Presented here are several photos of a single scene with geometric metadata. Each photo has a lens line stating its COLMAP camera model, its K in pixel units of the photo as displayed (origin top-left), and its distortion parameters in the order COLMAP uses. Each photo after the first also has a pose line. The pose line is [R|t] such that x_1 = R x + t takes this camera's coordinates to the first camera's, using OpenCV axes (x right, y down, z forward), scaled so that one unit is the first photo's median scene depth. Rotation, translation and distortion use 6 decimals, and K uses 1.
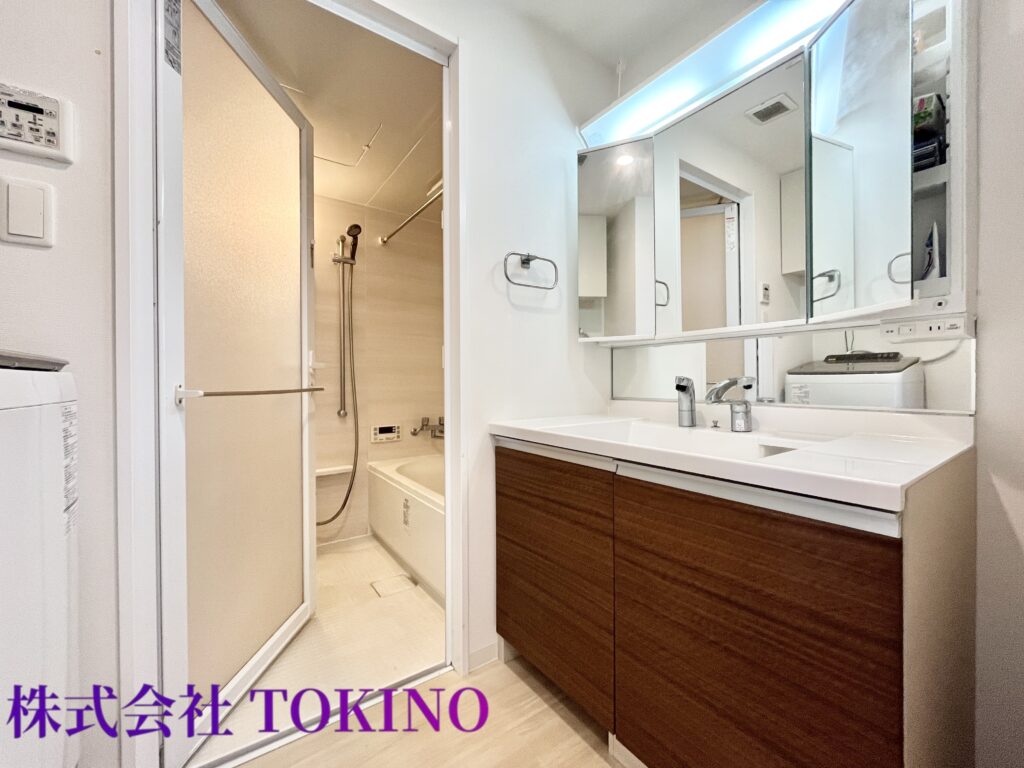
lens RADIAL K [[413.7, 0, 510.7], [0, 413.7, 384.2], [0, 0, 1]] dist [0.000036, -0.000755]
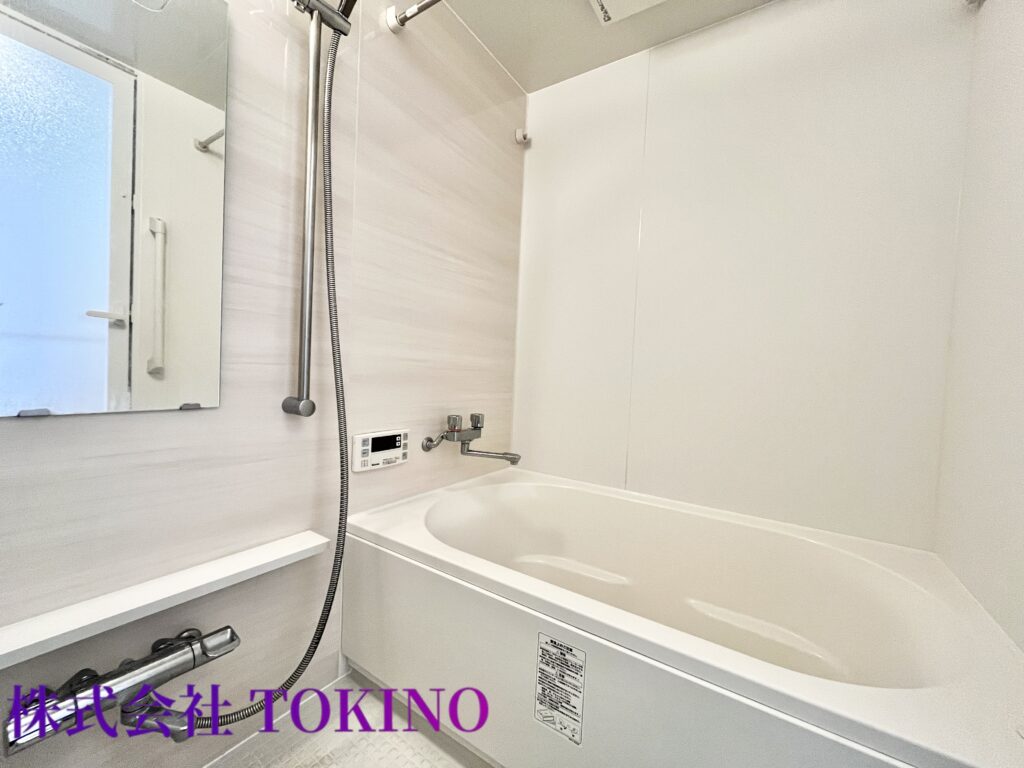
lens RADIAL K [[413.7, 0, 510.7], [0, 413.7, 384.2], [0, 0, 1]] dist [0.000036, -0.000755]
pose [[0.930077, 0.035634, 0.365633, -0.343548], [-0.048448, 0.998489, 0.025928, 0.027105], [-0.364157, -0.041830, 0.930398, 0.527133]]
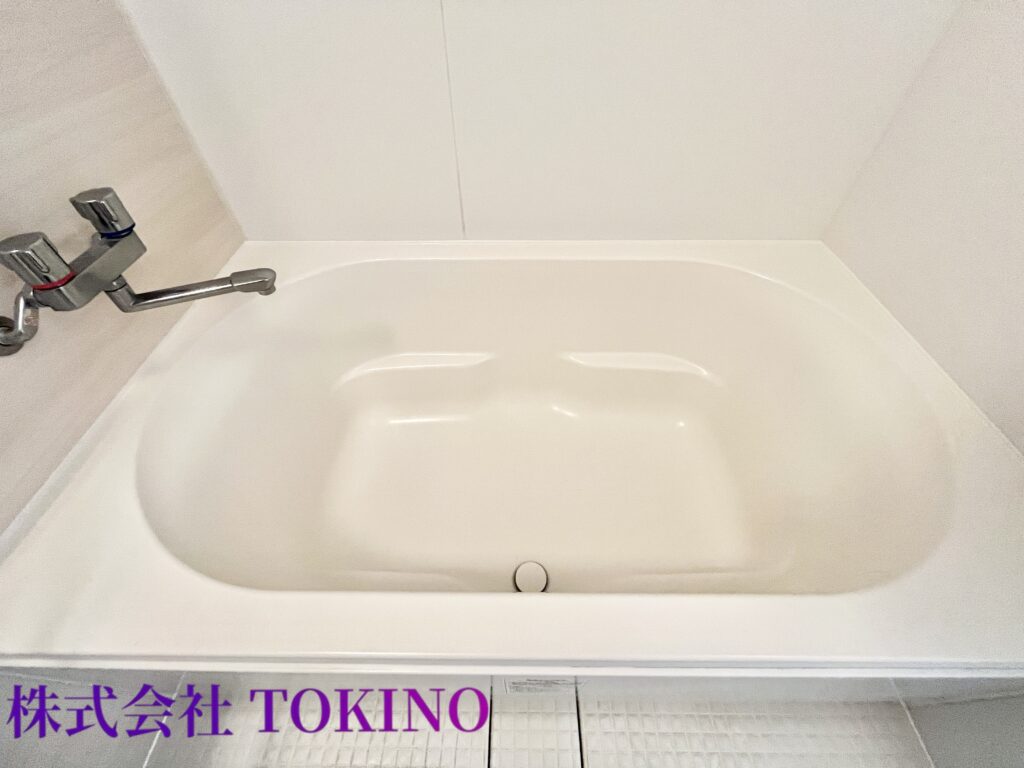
lens RADIAL K [[413.7, 0, 510.7], [0, 413.7, 384.2], [0, 0, 1]] dist [0.000036, -0.000755]
pose [[0.577896, -0.612839, 0.538947, -0.224290], [0.015168, 0.668336, 0.743704, -0.003460], [-0.815969, -0.421609, 0.395524, 0.777532]]
